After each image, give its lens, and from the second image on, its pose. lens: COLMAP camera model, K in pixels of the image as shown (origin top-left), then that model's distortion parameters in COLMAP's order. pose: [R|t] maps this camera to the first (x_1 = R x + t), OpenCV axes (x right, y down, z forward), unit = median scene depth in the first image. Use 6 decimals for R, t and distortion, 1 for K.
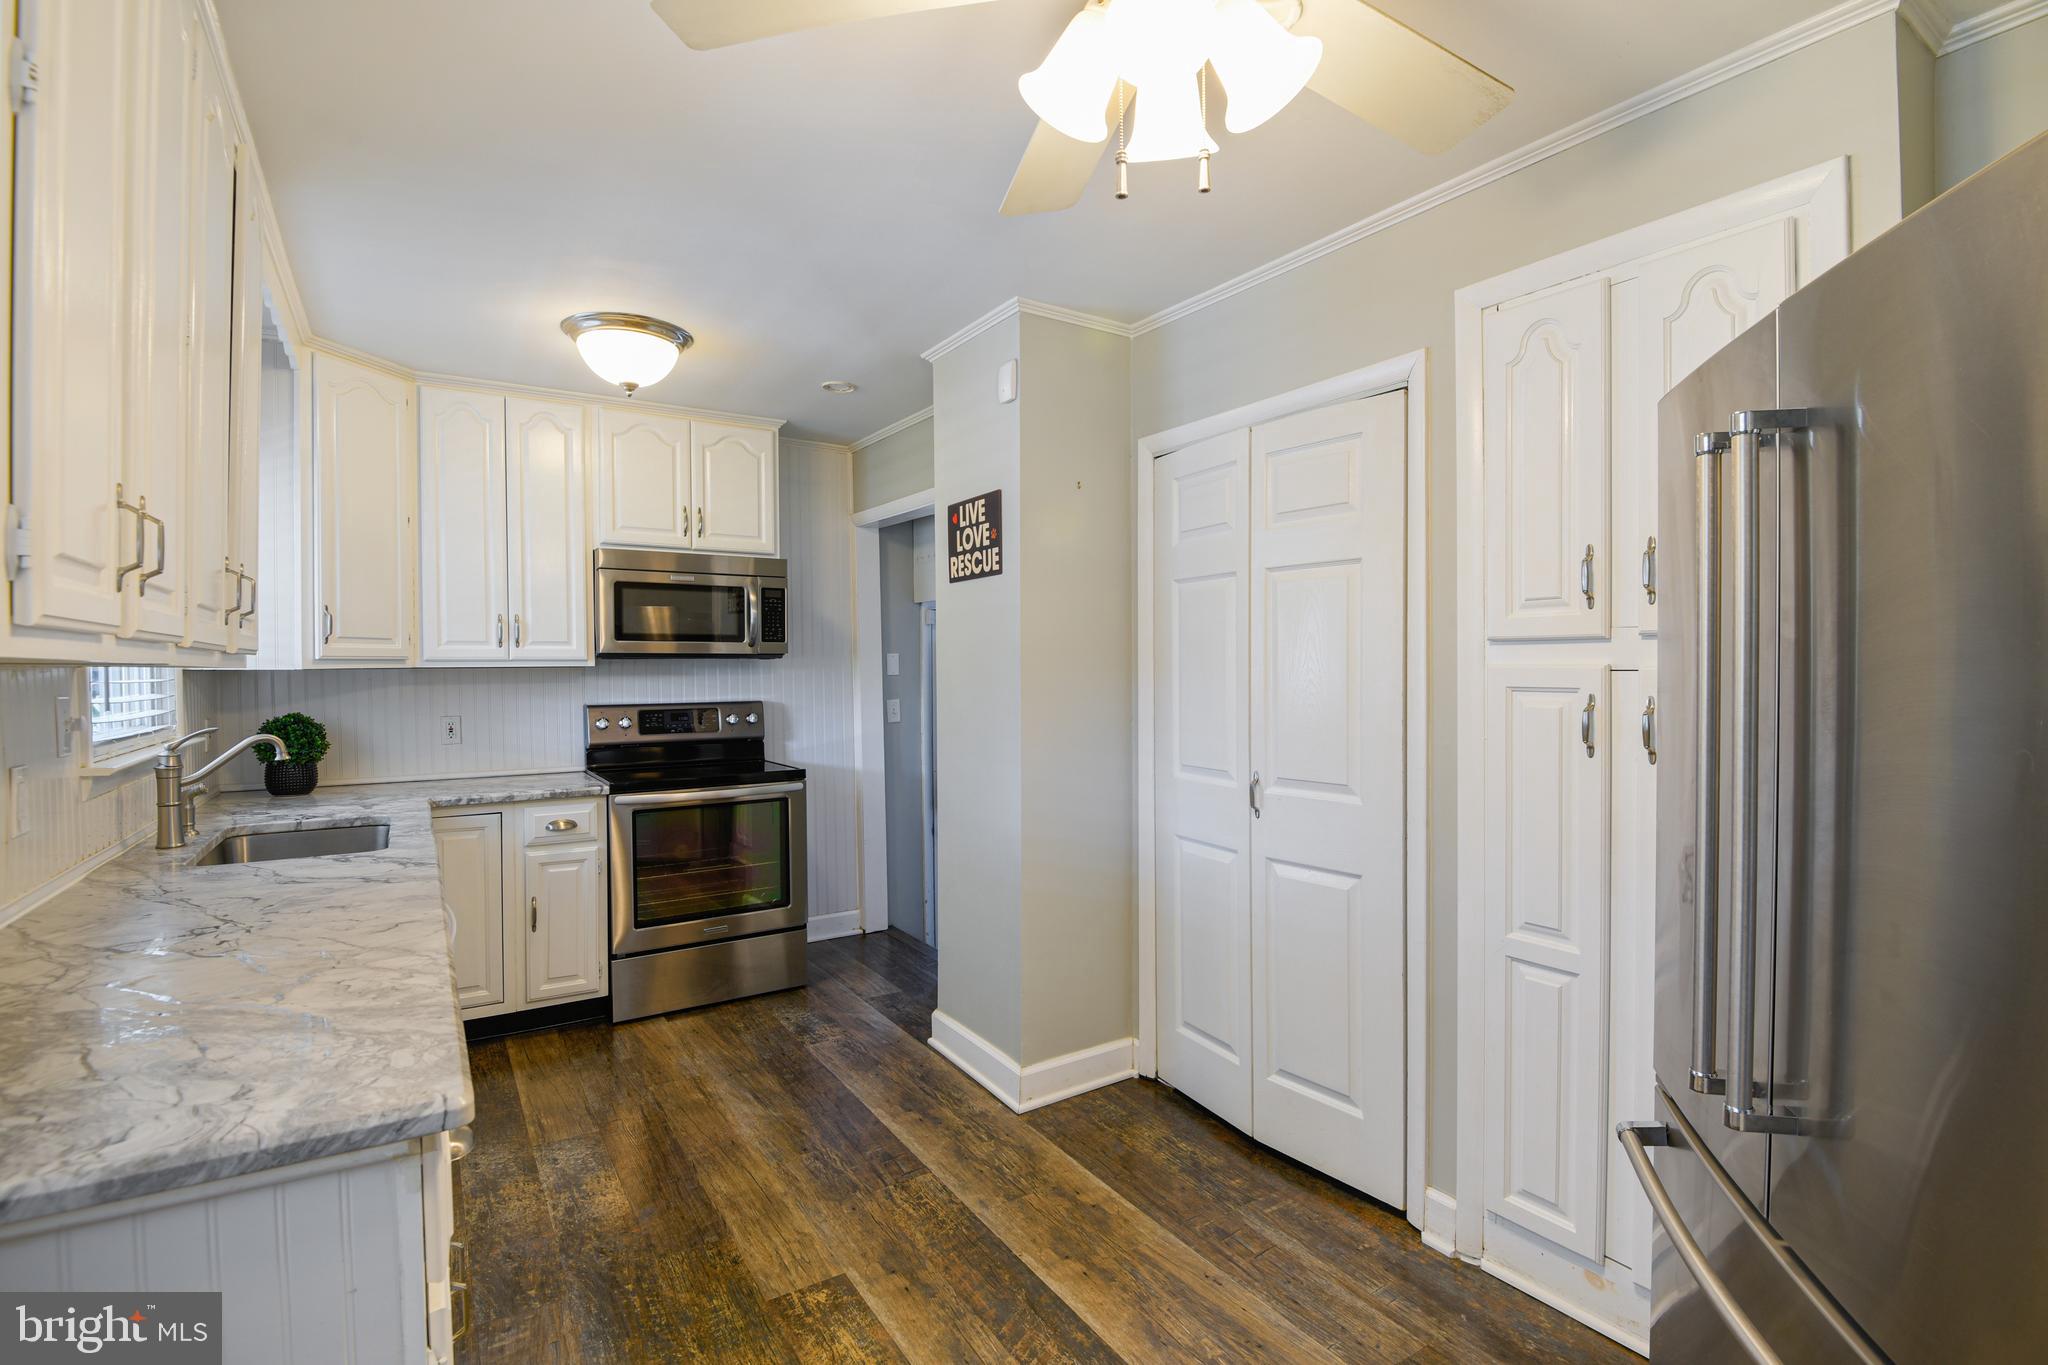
lens RADIAL K [[958.4, 0, 1033.3], [0, 958.4, 641.2], [0, 0, 1]] dist [-0.018699, -0.000553]
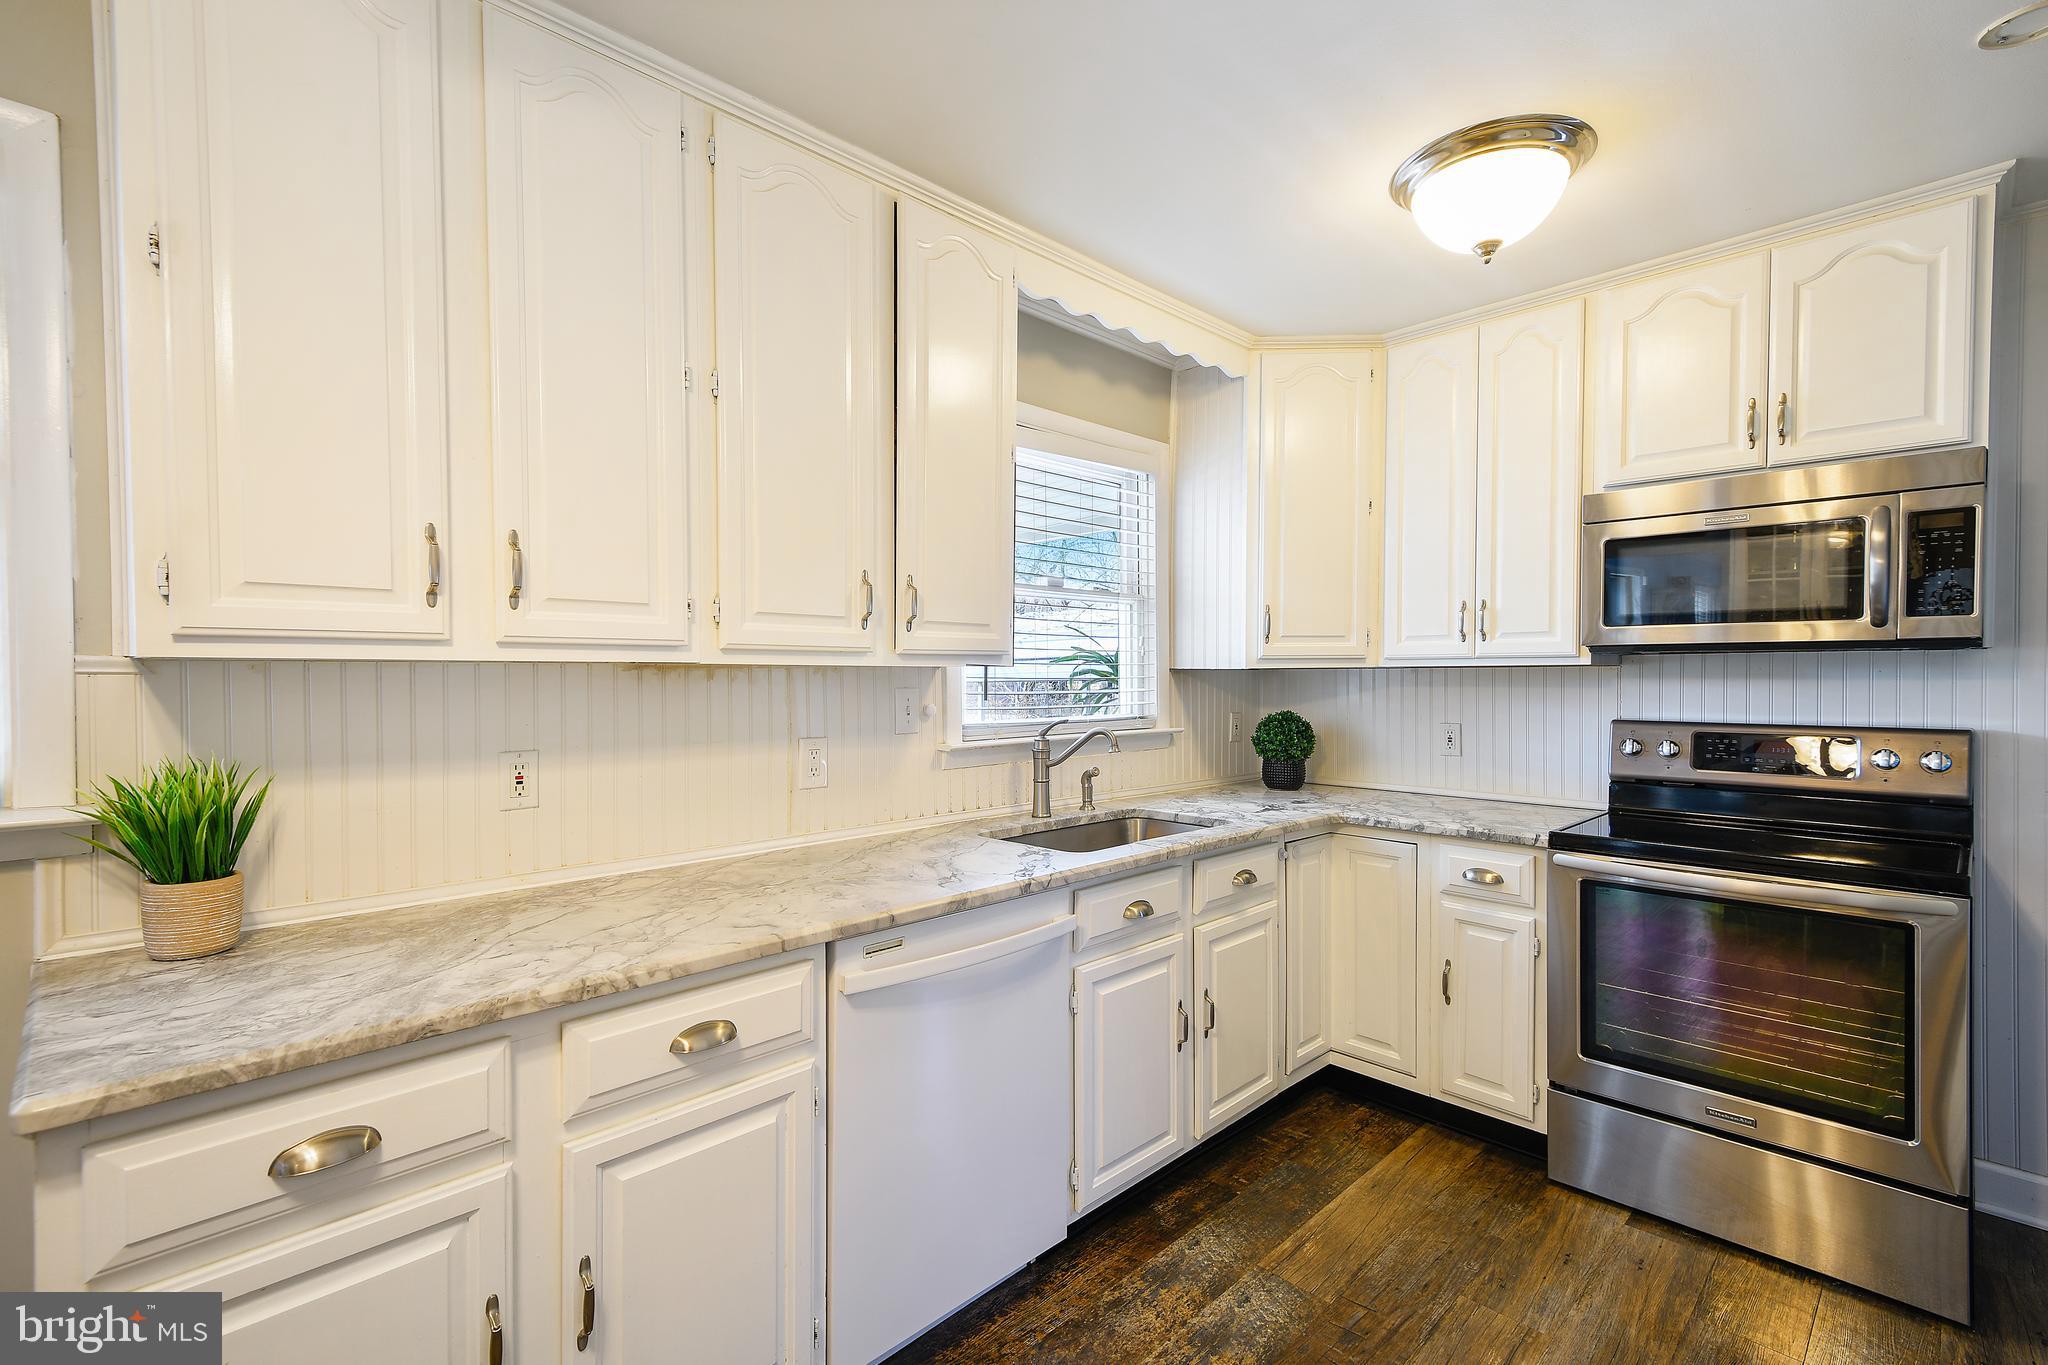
lens RADIAL K [[927.6, 0, 1024.0], [0, 927.6, 682.5], [0, 0, 1]] dist [0.049403, -0.021364]
pose [[0.204638, 0.014166, -0.978735, 0.151626], [0.026569, 0.999446, 0.020021, 0.016111], [0.978477, -0.030101, 0.204149, 0.495805]]
